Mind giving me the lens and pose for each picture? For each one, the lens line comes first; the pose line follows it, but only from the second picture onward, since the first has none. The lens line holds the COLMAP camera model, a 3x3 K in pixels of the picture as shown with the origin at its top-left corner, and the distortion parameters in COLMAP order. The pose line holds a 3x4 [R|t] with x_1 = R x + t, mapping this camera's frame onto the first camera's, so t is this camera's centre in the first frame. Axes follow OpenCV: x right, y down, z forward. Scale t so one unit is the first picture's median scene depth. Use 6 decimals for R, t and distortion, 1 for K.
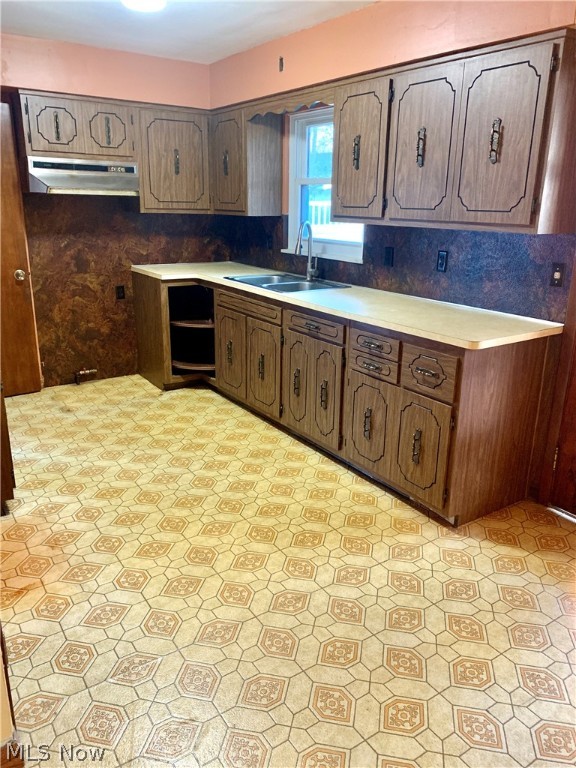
lens RADIAL K [[596.6, 0, 287.8], [0, 596.6, 384.7], [0, 0, 1]] dist [0.025623, -0.002343]
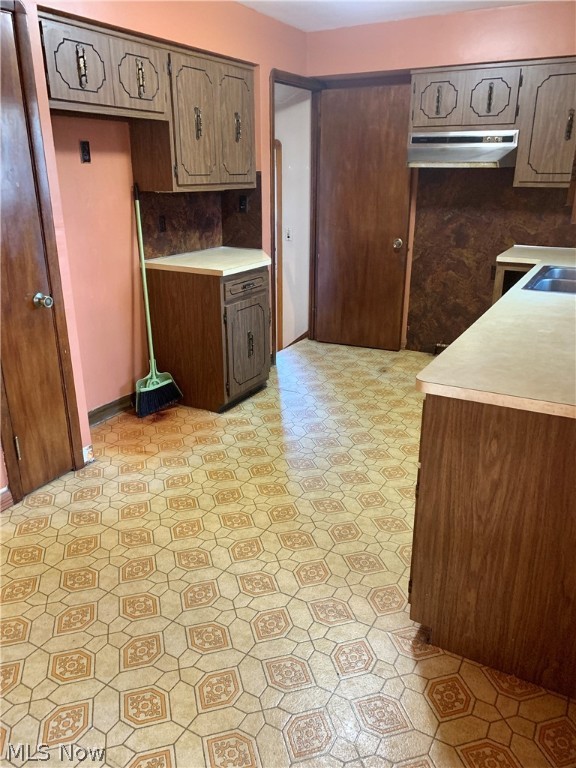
lens RADIAL K [[596.6, 0, 287.1], [0, 596.6, 382.6], [0, 0, 1]] dist [0.025623, -0.002343]
pose [[0.438318, 0.286170, -0.852047, 0.456985], [-0.261724, 0.947519, 0.183597, -0.084279], [0.859871, 0.142527, 0.490213, 0.306412]]
